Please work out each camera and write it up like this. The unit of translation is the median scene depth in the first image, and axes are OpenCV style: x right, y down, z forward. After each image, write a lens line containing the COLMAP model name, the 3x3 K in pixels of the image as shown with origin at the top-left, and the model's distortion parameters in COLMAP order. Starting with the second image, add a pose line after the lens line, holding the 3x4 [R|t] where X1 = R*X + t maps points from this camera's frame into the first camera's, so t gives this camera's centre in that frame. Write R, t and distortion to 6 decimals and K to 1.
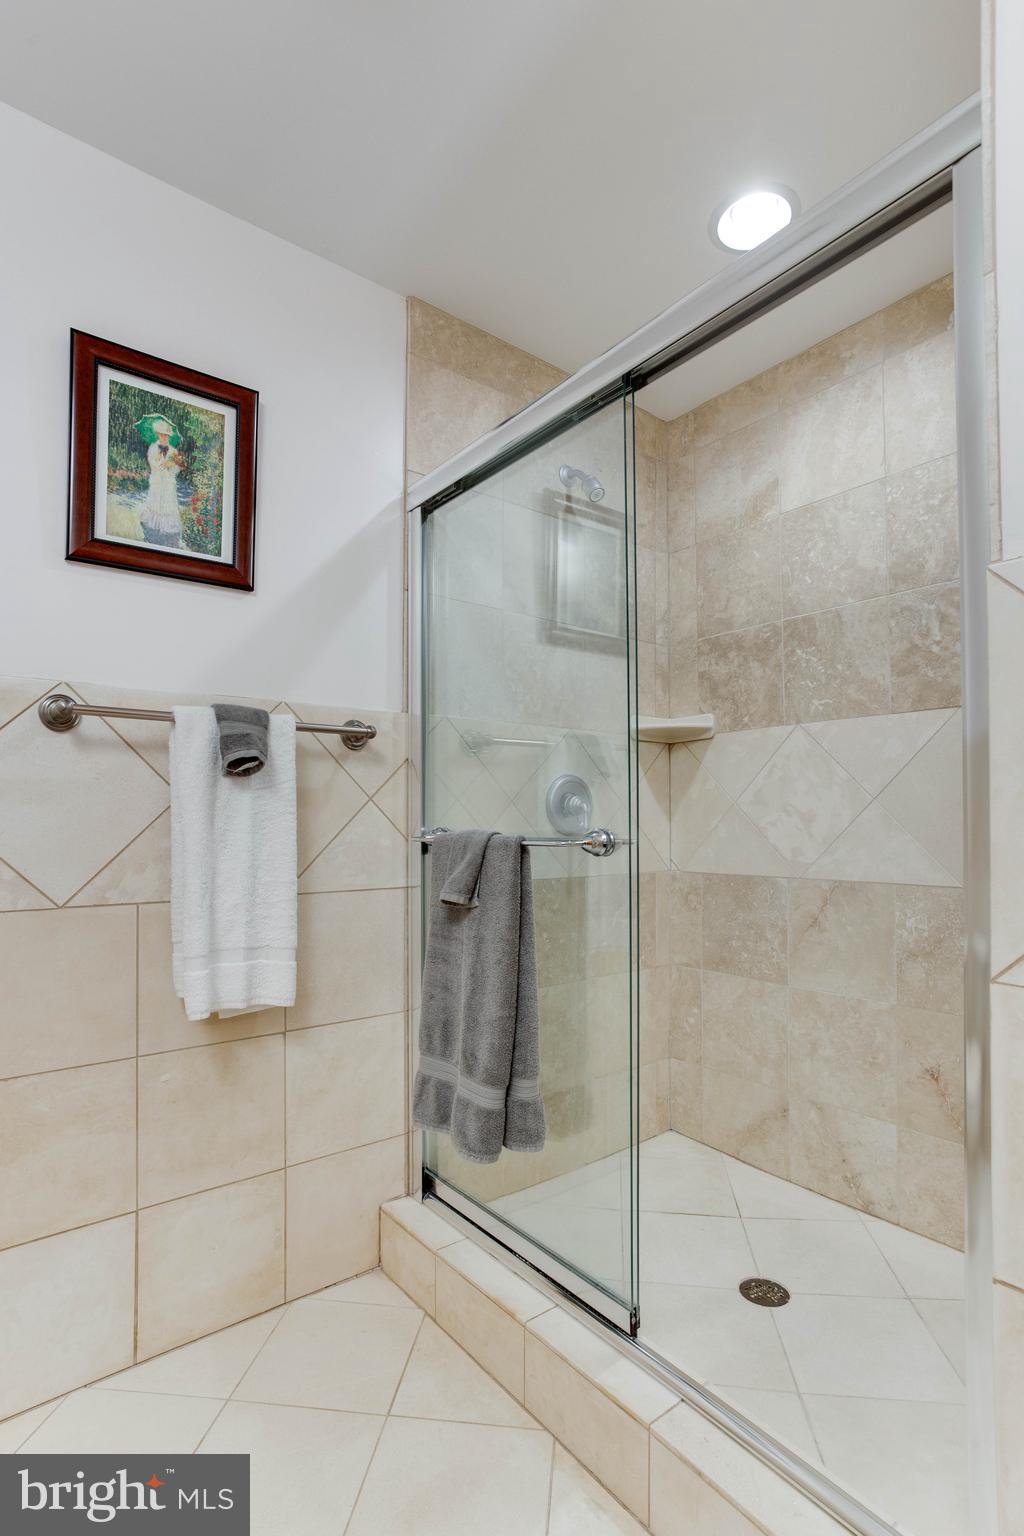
lens RADIAL K [[761.9, 0, 507.6], [0, 761.9, 808.1], [0, 0, 1]] dist [-0.059004, 0.045721]
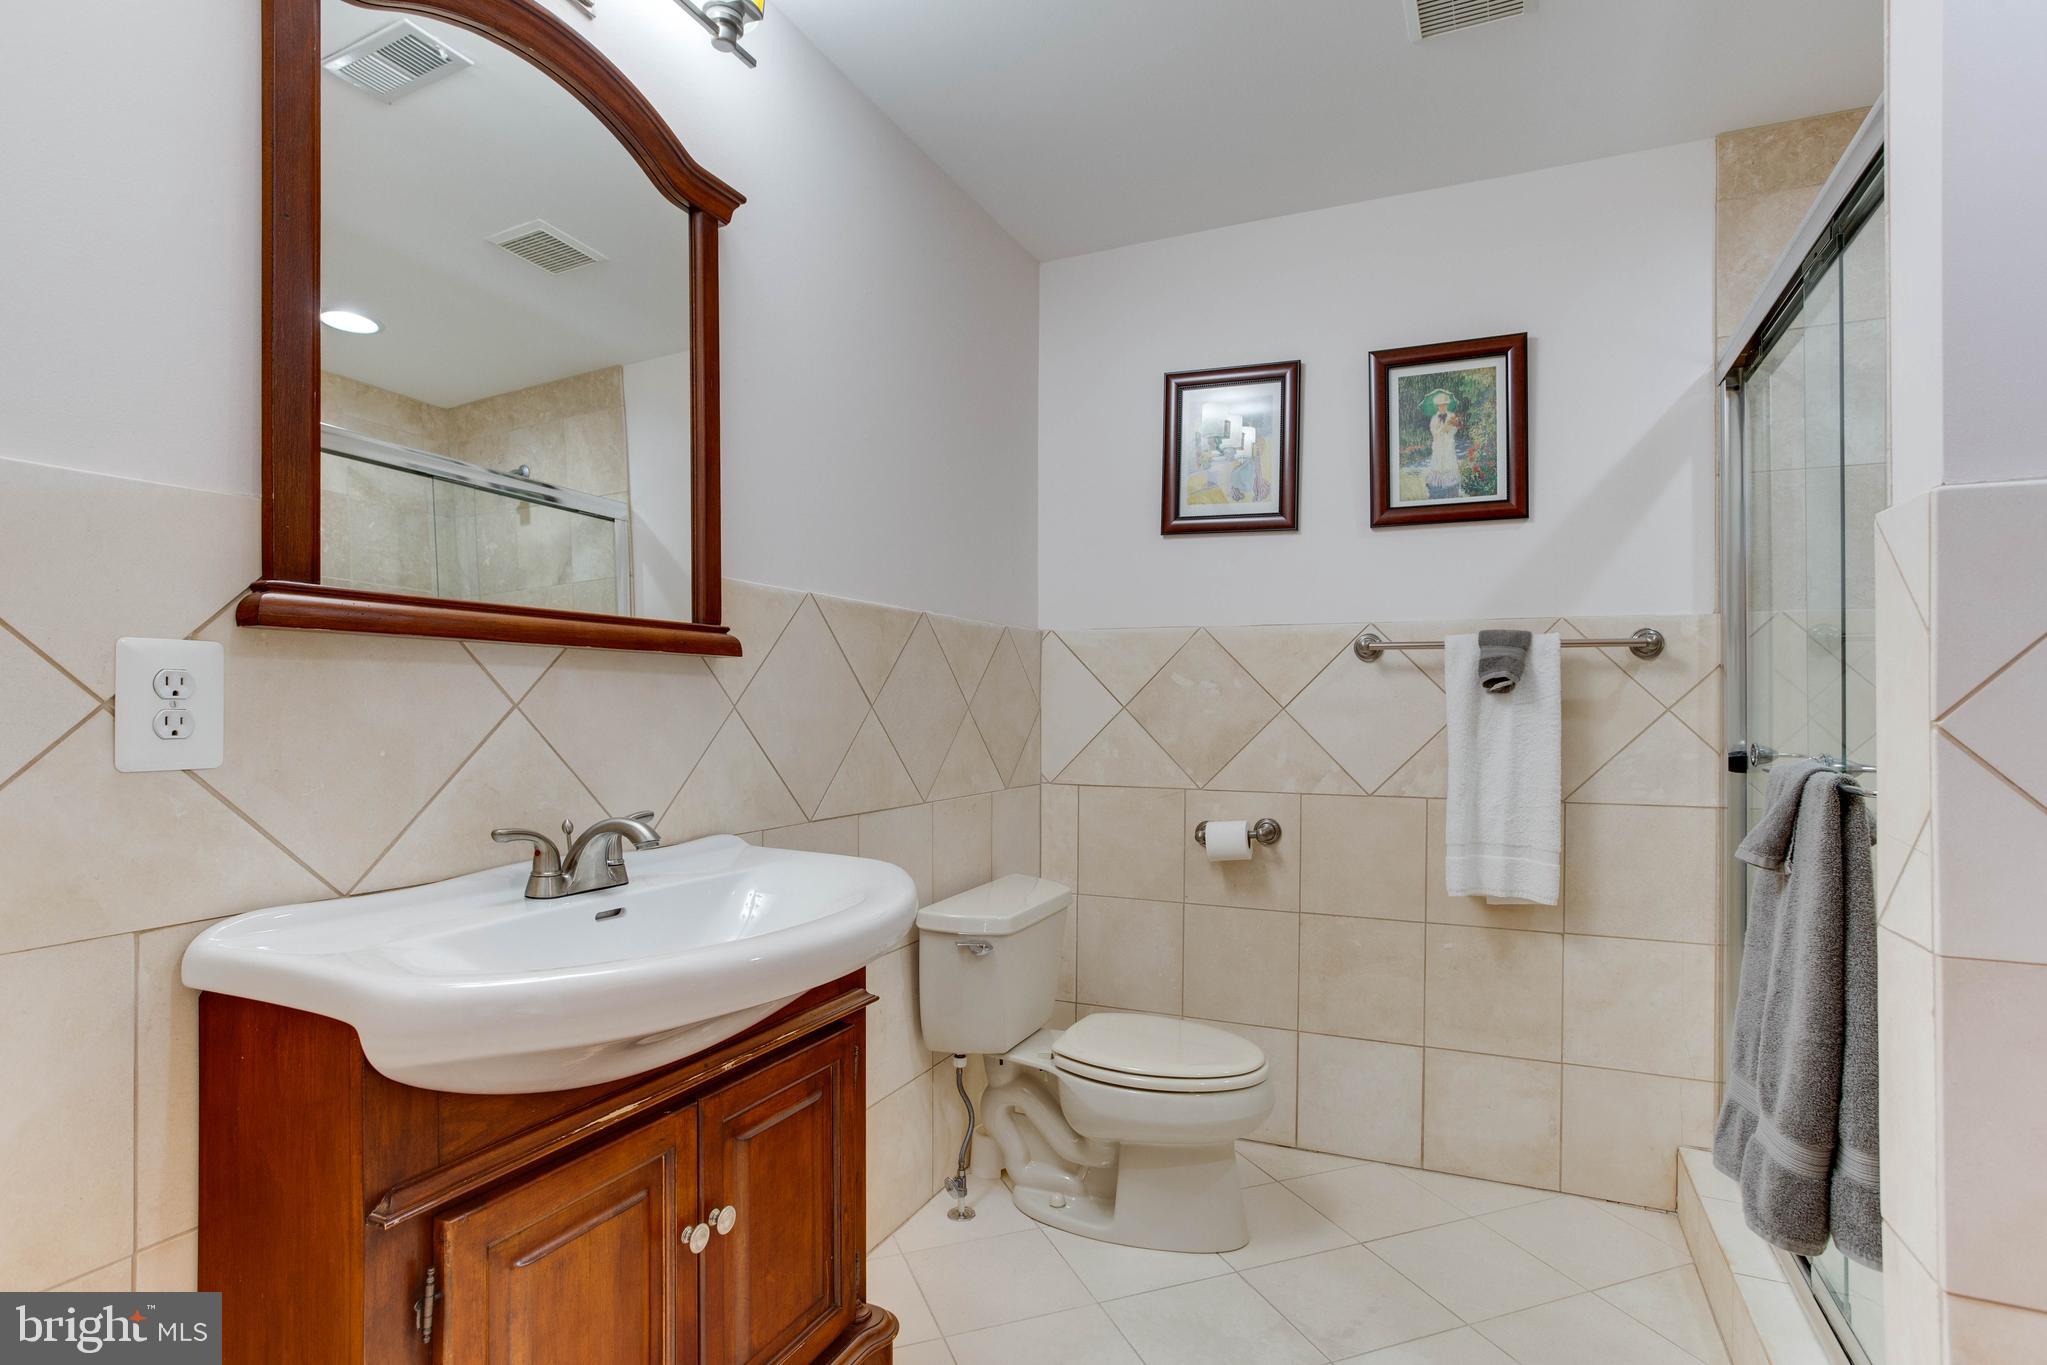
lens RADIAL K [[1043.9, 0, 1029.3], [0, 1043.9, 698.1], [0, 0, 1]] dist [0.002068, 0.000257]
pose [[0.466150, -0.003459, -0.884699, 0.688615], [0.013423, 0.999905, 0.003163, -0.048001], [0.884604, -0.013350, 0.466152, -0.351473]]
